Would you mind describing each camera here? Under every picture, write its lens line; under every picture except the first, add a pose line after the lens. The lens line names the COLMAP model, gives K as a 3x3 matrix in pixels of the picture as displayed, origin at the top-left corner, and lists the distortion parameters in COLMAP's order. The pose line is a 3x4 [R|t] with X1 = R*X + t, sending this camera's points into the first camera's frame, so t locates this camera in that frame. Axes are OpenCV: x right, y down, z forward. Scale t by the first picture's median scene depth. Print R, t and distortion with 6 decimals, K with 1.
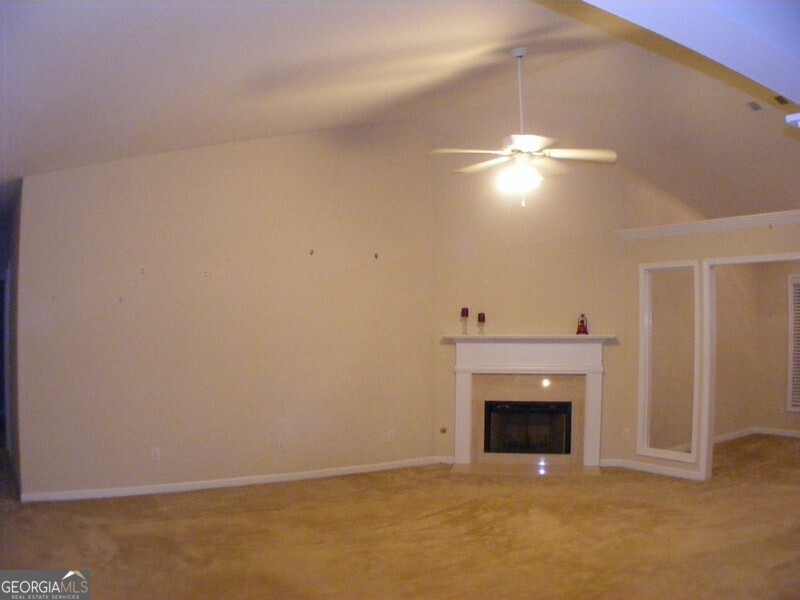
lens RADIAL K [[726.5, 0, 401.9], [0, 726.5, 299.3], [0, 0, 1]] dist [-0.310443, 0.134524]
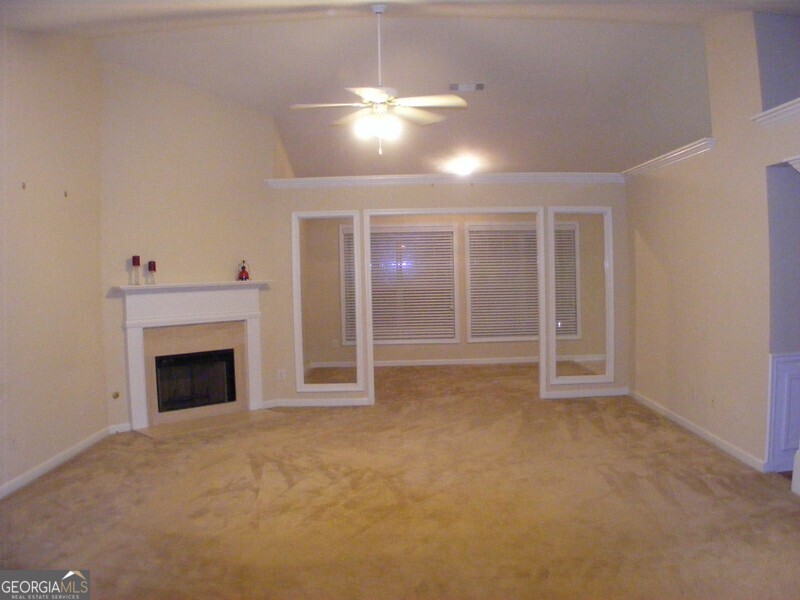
lens RADIAL K [[726.5, 0, 401.9], [0, 726.5, 299.3], [0, 0, 1]] dist [-0.310443, 0.134524]
pose [[0.559031, -0.055135, 0.827311, -0.454110], [-0.001206, 0.997732, 0.067307, 0.007604], [-0.829146, -0.038625, 0.557697, 0.248418]]
